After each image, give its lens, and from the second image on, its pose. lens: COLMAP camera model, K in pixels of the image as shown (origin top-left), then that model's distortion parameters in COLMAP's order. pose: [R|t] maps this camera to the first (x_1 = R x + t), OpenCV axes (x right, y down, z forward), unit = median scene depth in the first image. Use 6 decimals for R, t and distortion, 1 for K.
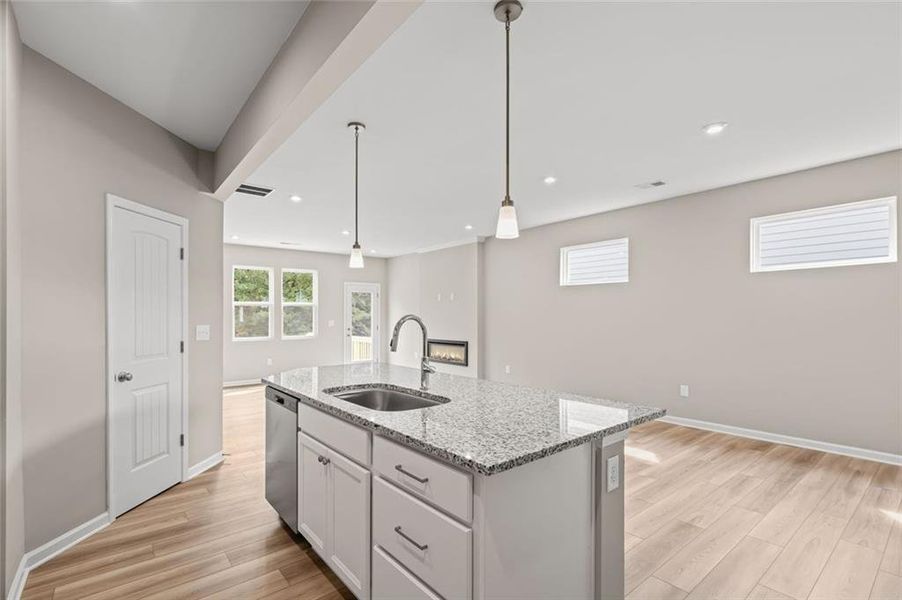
lens RADIAL K [[417.9, 0, 437.9], [0, 417.9, 312.0], [0, 0, 1]] dist [0.000734, 0.000159]
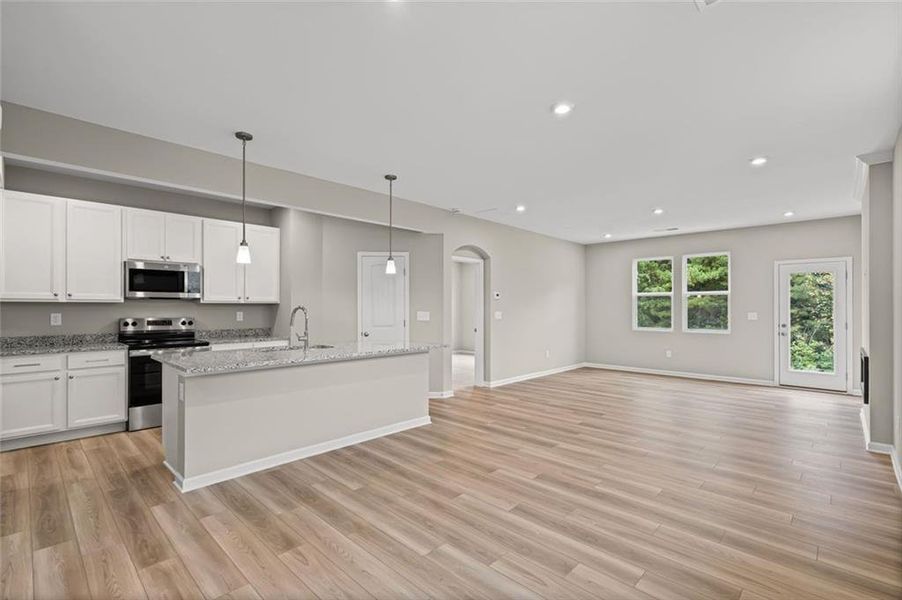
lens RADIAL K [[402.7, 0, 447.1], [0, 402.7, 301.7], [0, 0, 1]] dist [-0.002910, -0.000058]
pose [[0.143236, -0.006860, -0.989665, 1.231742], [0.006034, 0.999963, -0.006059, 0.001965], [0.989670, -0.005103, 0.143272, 1.002575]]
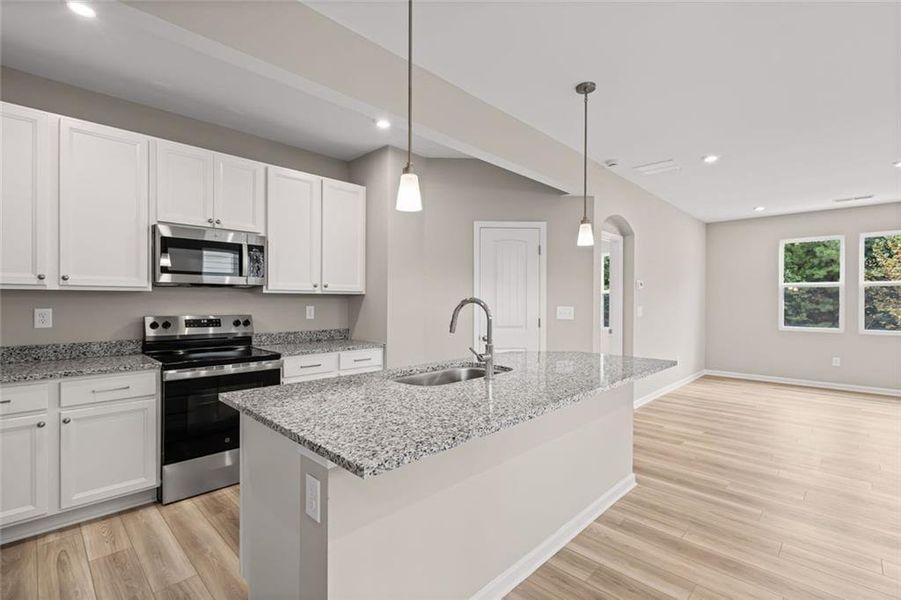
lens RADIAL K [[407.6, 0, 447.2], [0, 407.6, 296.6], [0, 0, 1]] dist [-0.005405, -0.000033]
pose [[0.127504, -0.003152, -0.991833, 0.632961], [0.003615, 0.999990, -0.002714, 0.005575], [0.991831, -0.003239, 0.127514, 0.606531]]
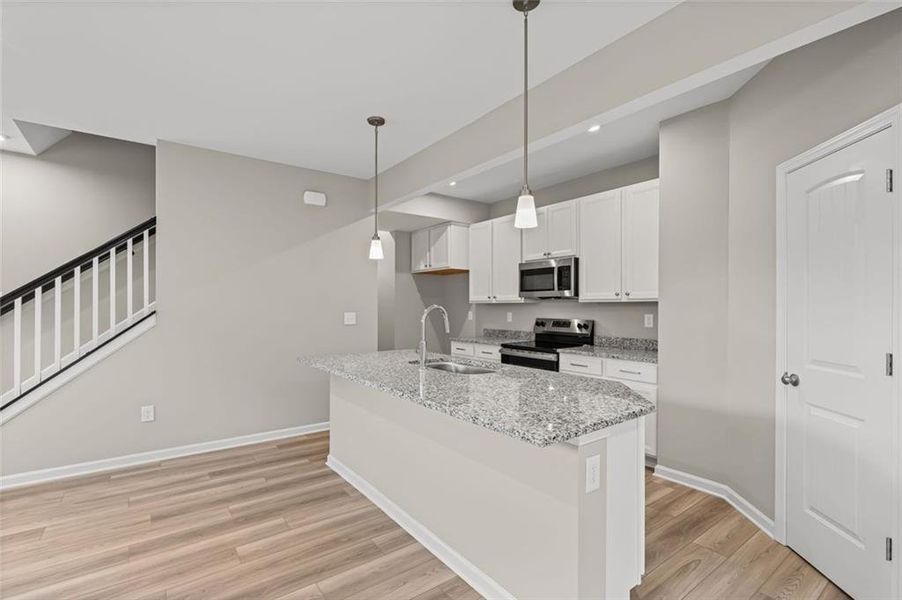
lens RADIAL K [[417.6, 0, 451.0], [0, 417.6, 300.0], [0, 0, 1]] dist [0.001205, 0.000257]
pose [[-0.999539, 0.002472, 0.030264, -0.108739], [0.001702, 0.999675, -0.025445, 0.018125], [-0.030317, -0.025382, -0.999218, 1.641691]]
